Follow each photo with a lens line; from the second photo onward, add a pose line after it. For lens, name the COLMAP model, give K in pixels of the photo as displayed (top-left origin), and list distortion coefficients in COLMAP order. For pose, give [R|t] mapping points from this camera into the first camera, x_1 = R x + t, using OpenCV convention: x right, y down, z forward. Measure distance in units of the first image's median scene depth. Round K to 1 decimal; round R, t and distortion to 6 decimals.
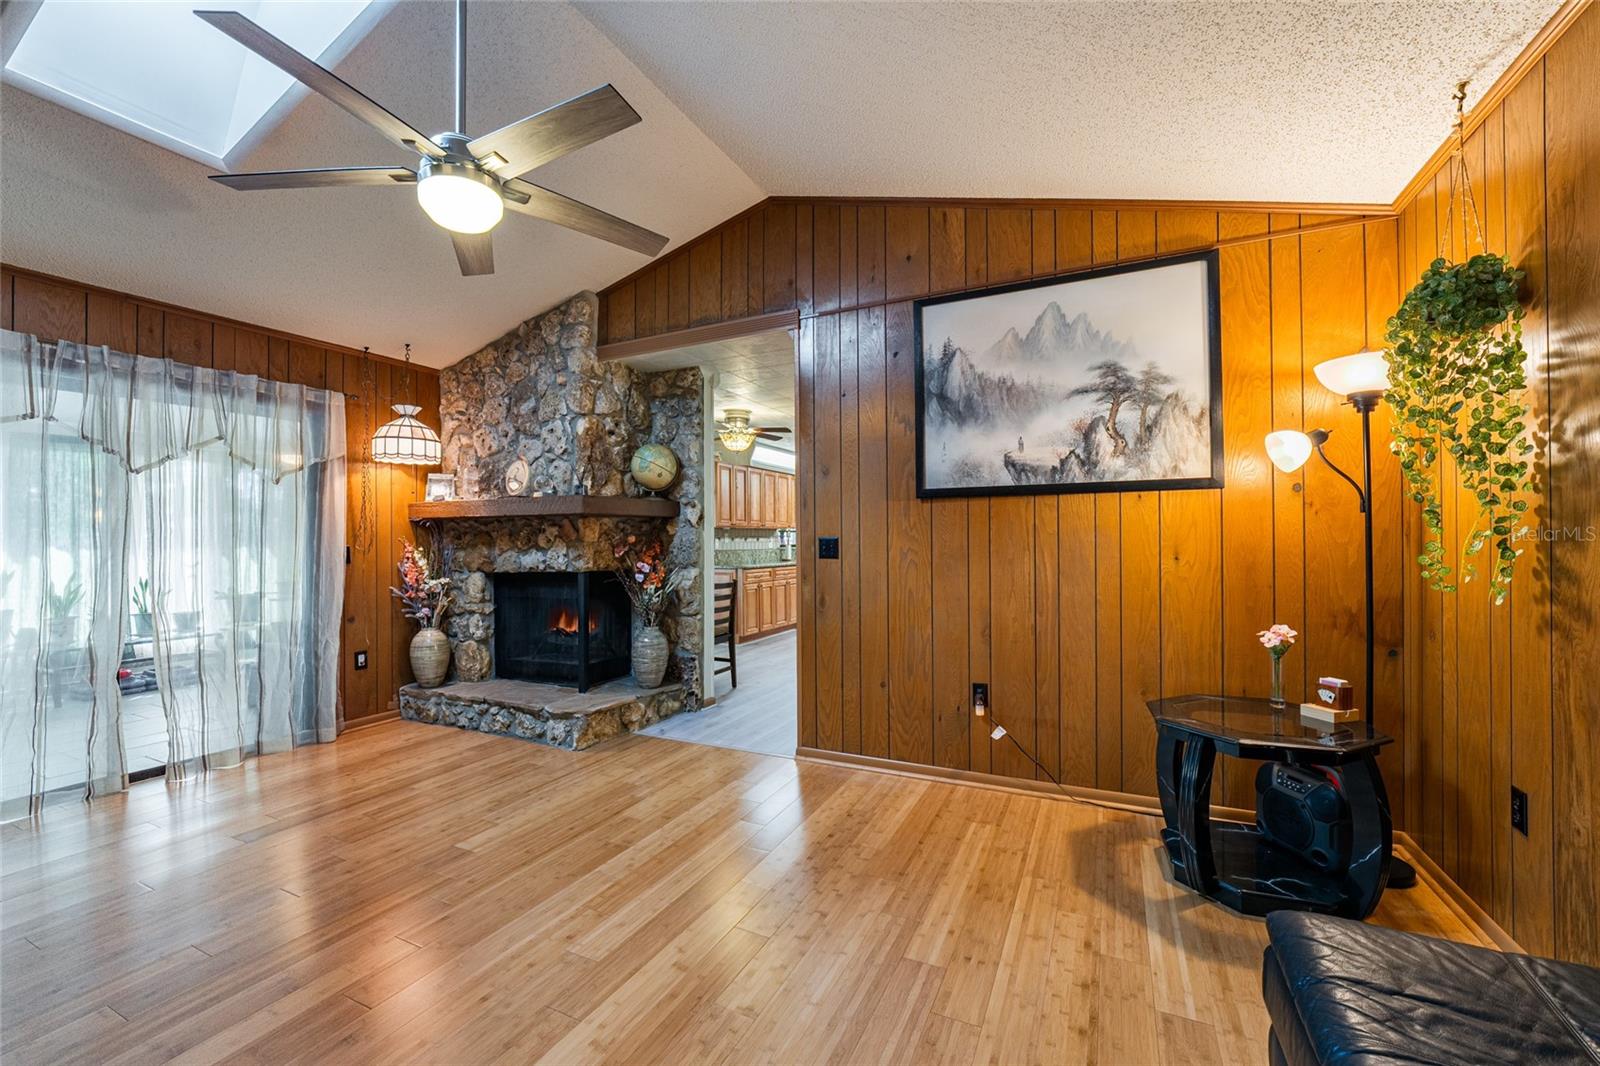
lens RADIAL K [[649.9, 0, 802.6], [0, 649.9, 531.5], [0, 0, 1]] dist [-0.011022, 0.000310]
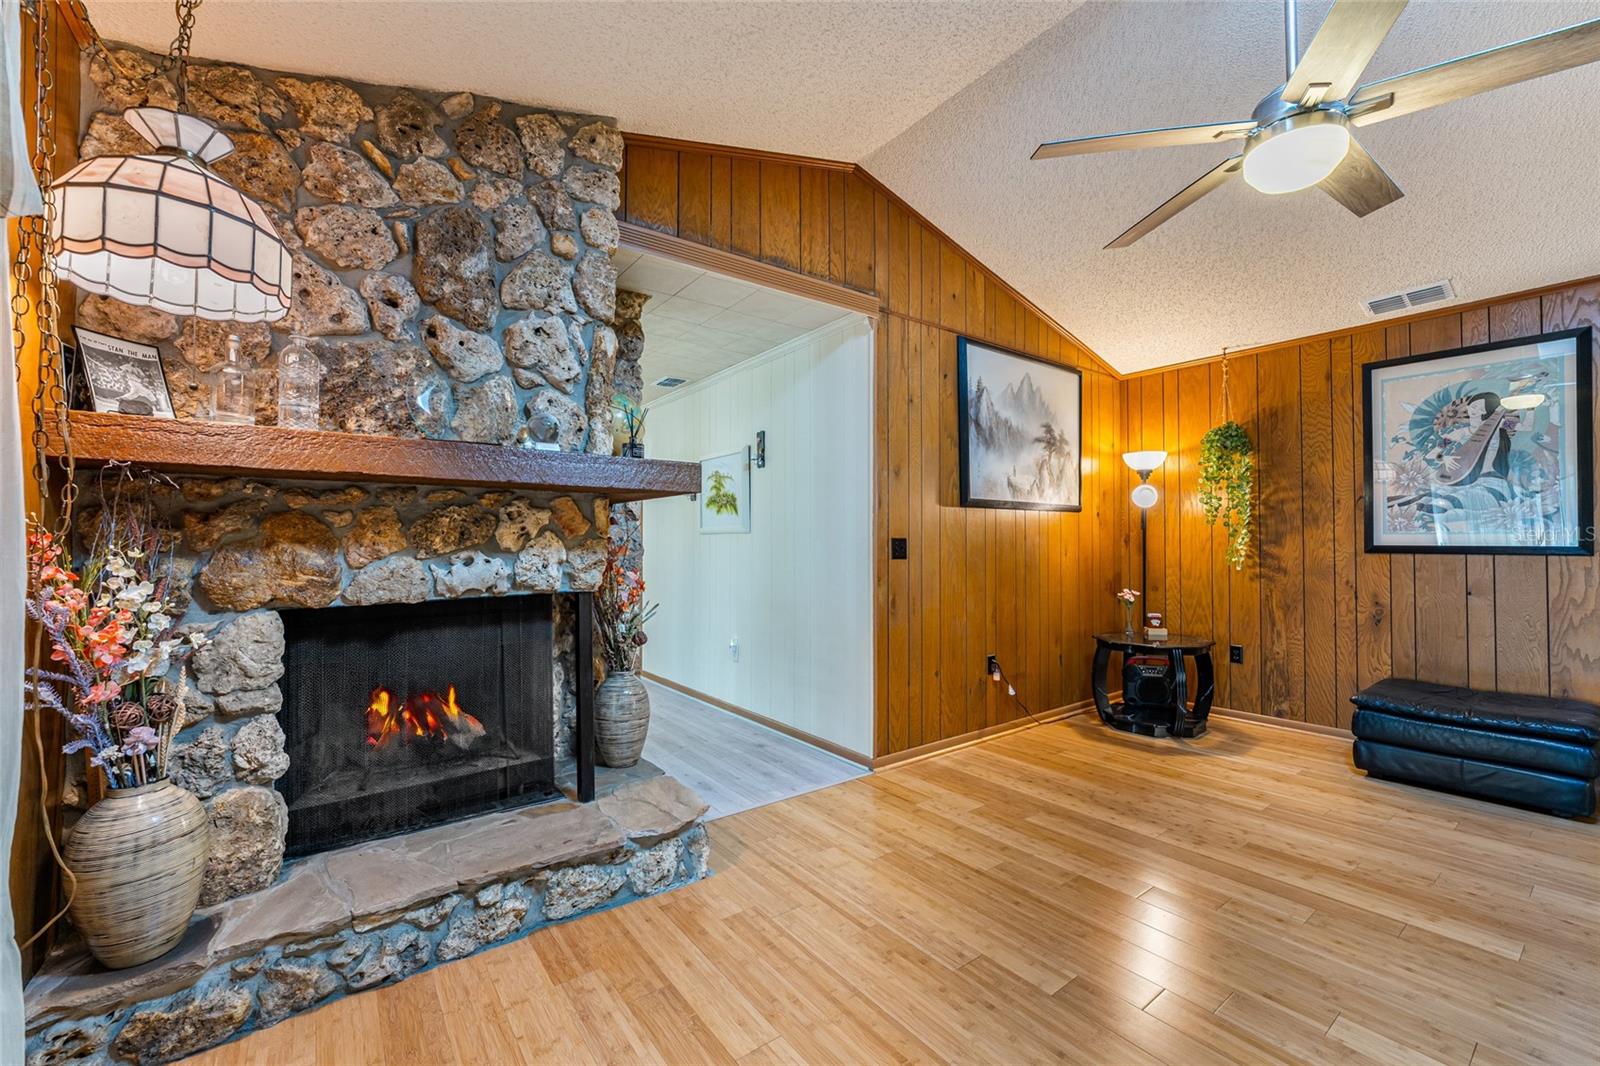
lens RADIAL K [[647.1, 0, 802.3], [0, 647.1, 528.6], [0, 0, 1]] dist [-0.007492, 0.000103]
pose [[0.456893, 0.029129, 0.889044, -0.944646], [-0.014417, 0.999575, -0.025341, 0.022834], [-0.889405, -0.001239, 0.457119, 0.698436]]
